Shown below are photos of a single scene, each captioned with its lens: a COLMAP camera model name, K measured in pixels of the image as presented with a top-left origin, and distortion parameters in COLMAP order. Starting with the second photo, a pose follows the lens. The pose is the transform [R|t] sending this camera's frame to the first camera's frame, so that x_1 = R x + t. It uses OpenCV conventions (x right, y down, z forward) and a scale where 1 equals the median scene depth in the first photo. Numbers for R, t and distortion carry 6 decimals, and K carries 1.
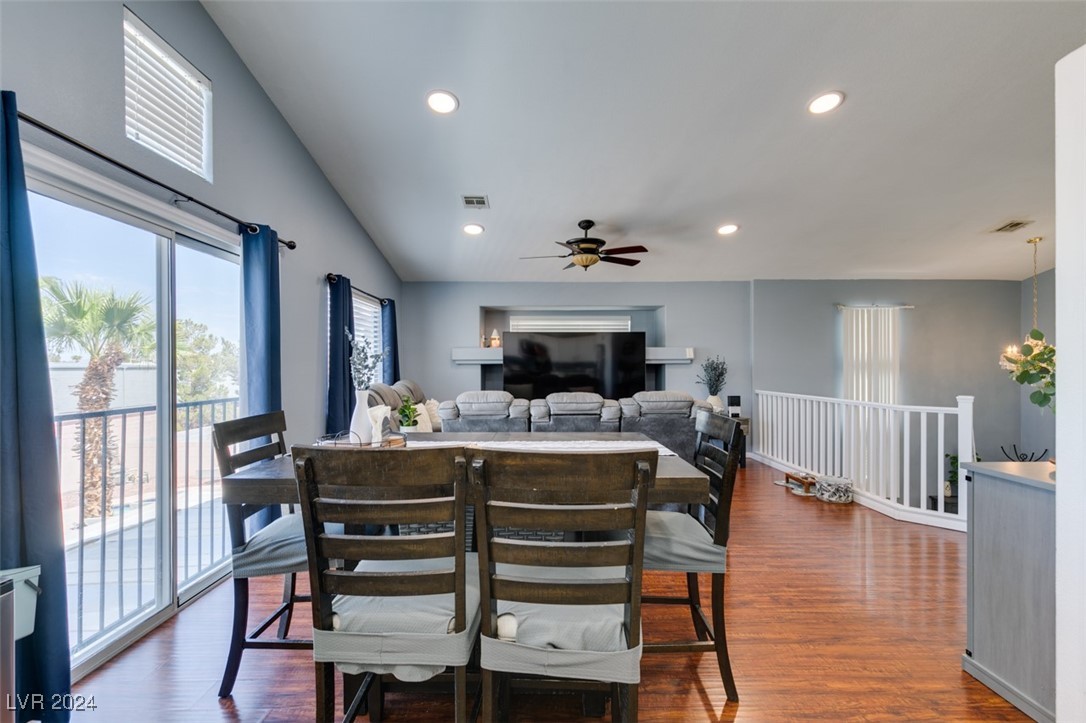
lens RADIAL K [[481.9, 0, 542.1], [0, 481.9, 365.8], [0, 0, 1]] dist [0.004580, -0.000730]
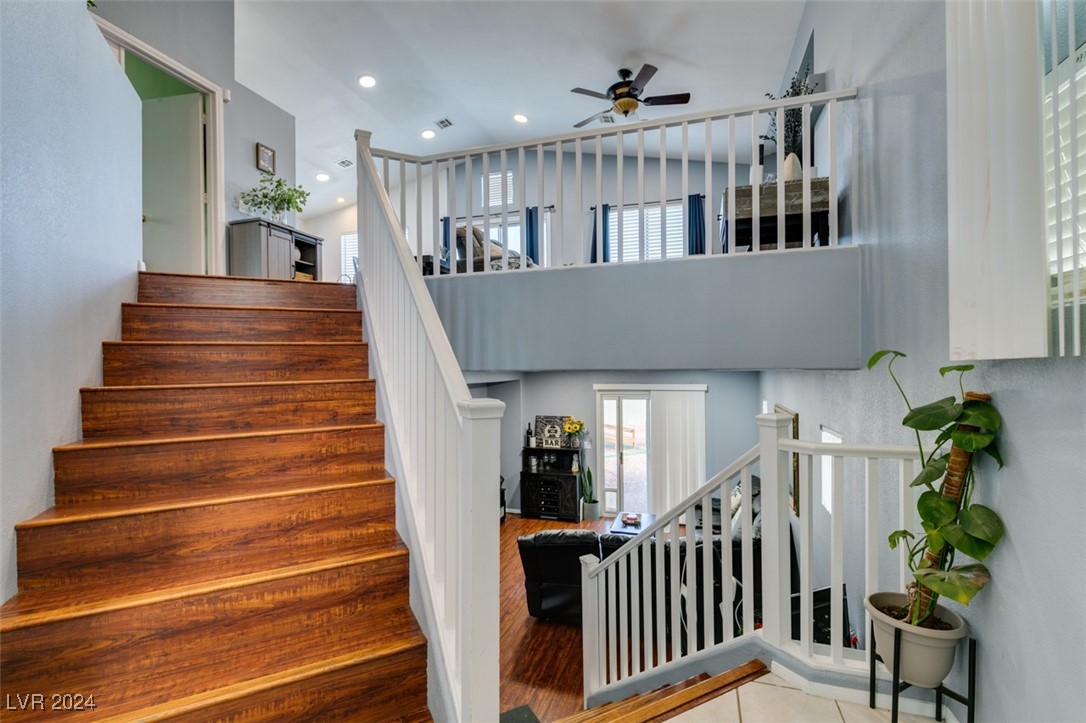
lens RADIAL K [[487.5, 0, 539.0], [0, 487.5, 362.6], [0, 0, 1]] dist [0.001276, -0.000032]
pose [[-0.322909, -0.003593, -0.946423, 0.956913], [0.008069, 0.999946, -0.006549, 0.287359], [0.946396, -0.009751, -0.322862, 0.945499]]
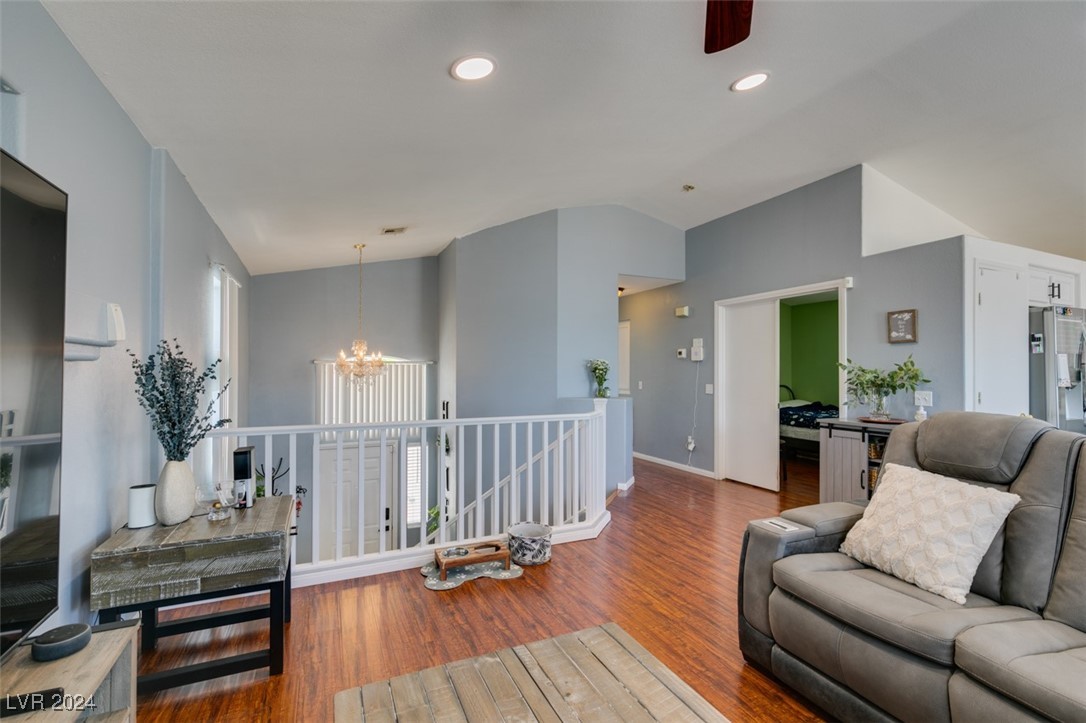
lens RADIAL K [[481.9, 0, 542.1], [0, 481.9, 365.8], [0, 0, 1]] dist [0.004580, -0.000730]
pose [[-0.400624, 0.011132, 0.916175, -0.046965], [-0.001636, 0.999916, -0.012865, 0.001192], [-0.916241, -0.006653, -0.400572, 0.938292]]
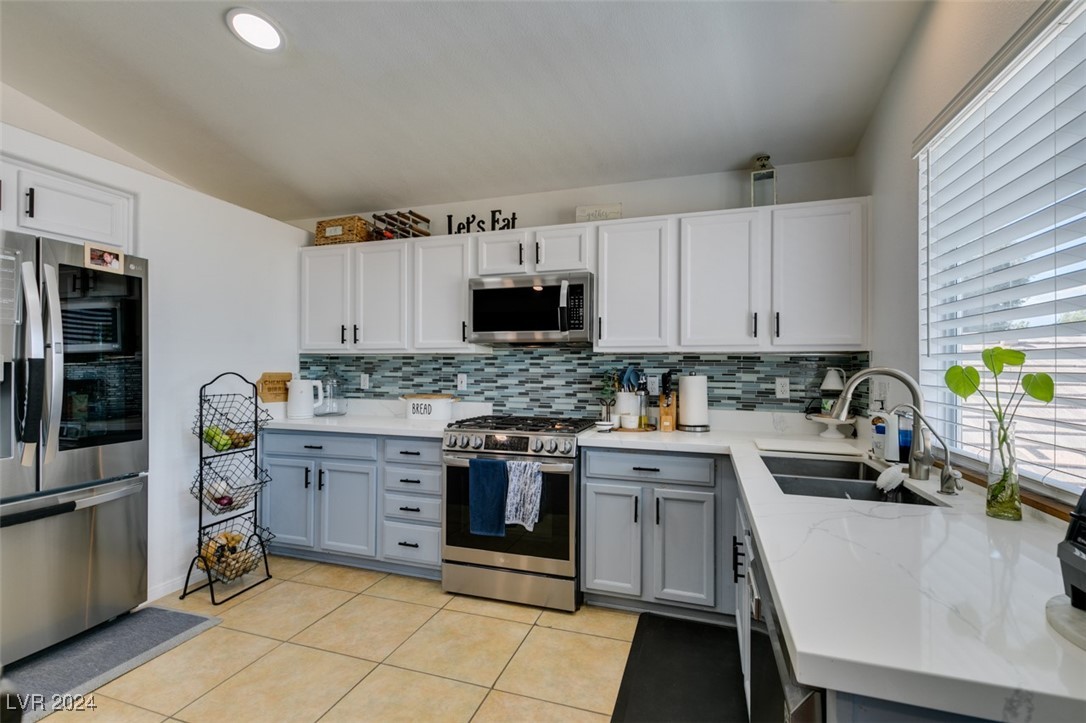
lens RADIAL K [[493.2, 0, 542.8], [0, 493.2, 363.7], [0, 0, 1]] dist [0.001451, -0.000050]
pose [[-0.945755, -0.000438, 0.324879, -0.172743], [-0.002475, 0.999980, -0.005857, 0.002317], [-0.324870, -0.006344, -0.945737, 0.227006]]
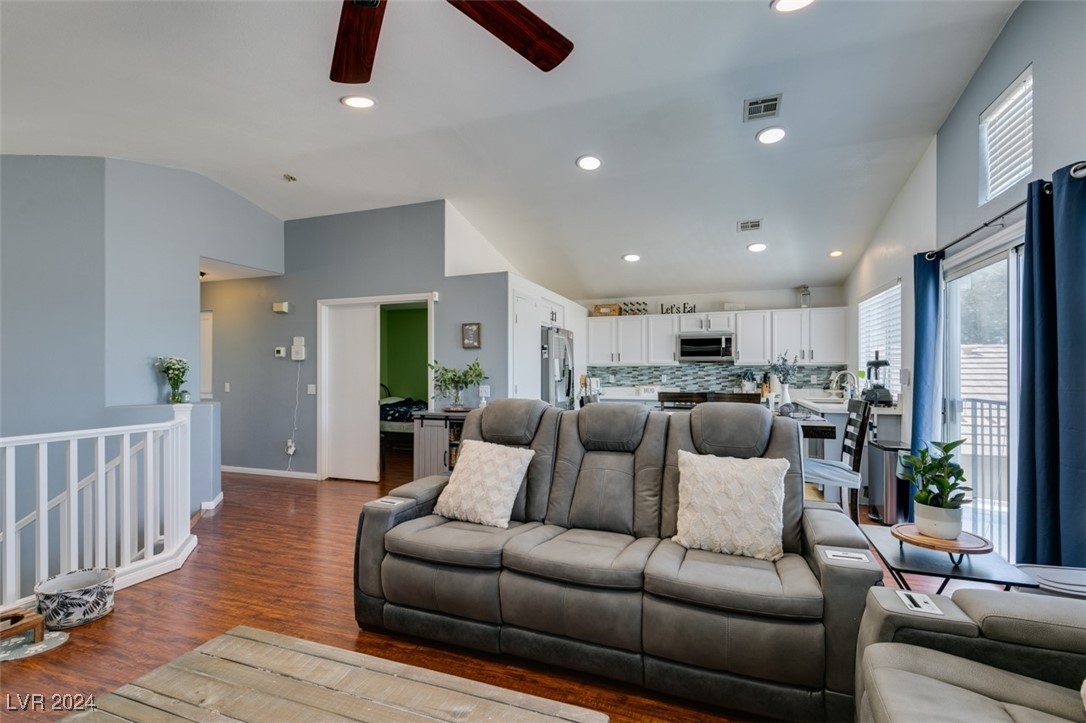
lens RADIAL K [[493.9, 0, 543.5], [0, 493.9, 371.4], [0, 0, 1]] dist [0.001483, -0.000231]
pose [[-0.932881, 0.003177, 0.360170, -0.067113], [0.003373, 0.999994, -0.000082, 0.001387], [-0.360168, 0.001138, -0.932887, 0.981695]]
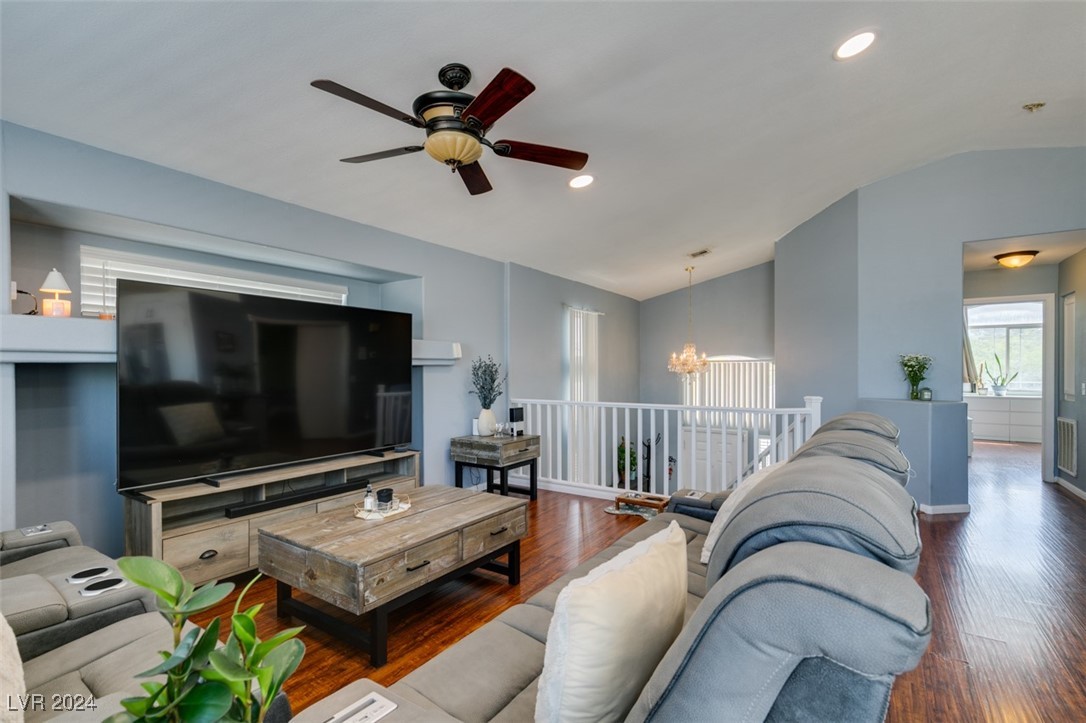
lens RADIAL K [[488.3, 0, 543.3], [0, 488.3, 371.1], [0, 0, 1]] dist [0.001855, -0.000282]
pose [[0.571678, -0.002027, 0.820476, -0.214661], [0.000178, 0.999997, 0.002347, 0.002048], [-0.820478, -0.001196, 0.571676, 0.525987]]
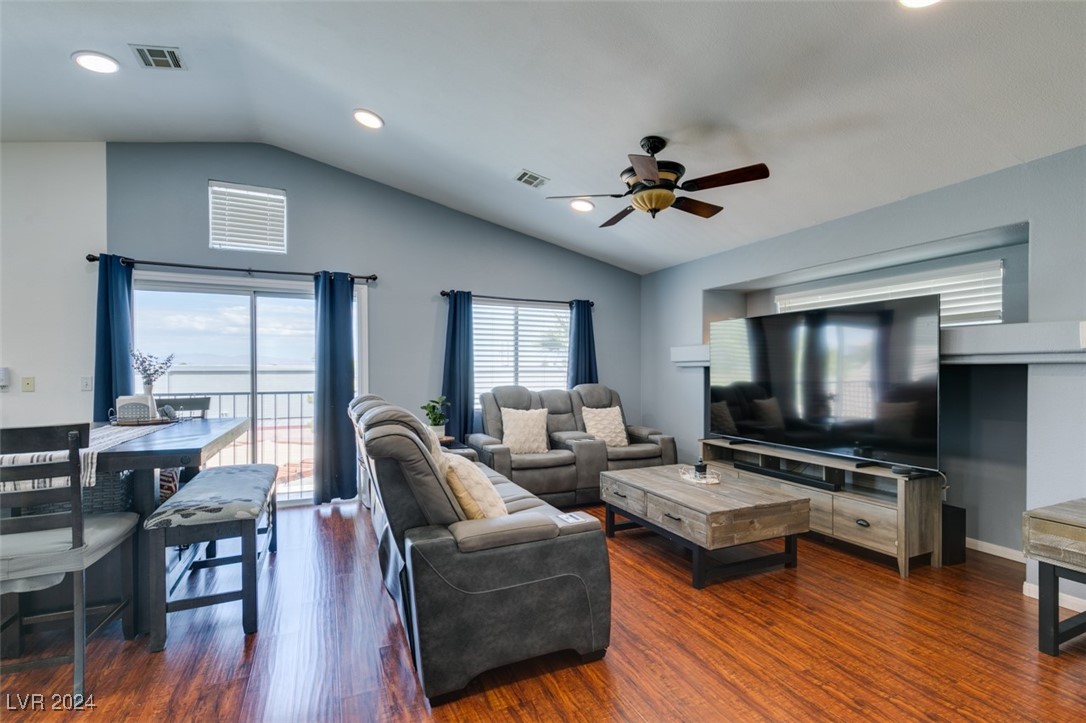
lens RADIAL K [[488.3, 0, 543.3], [0, 488.3, 371.1], [0, 0, 1]] dist [0.001855, -0.000282]
pose [[0.403360, 0.004419, -0.915031, 0.502420], [-0.002173, 0.999990, 0.003871, 0.000685], [0.915039, 0.000427, 0.403366, 0.496537]]
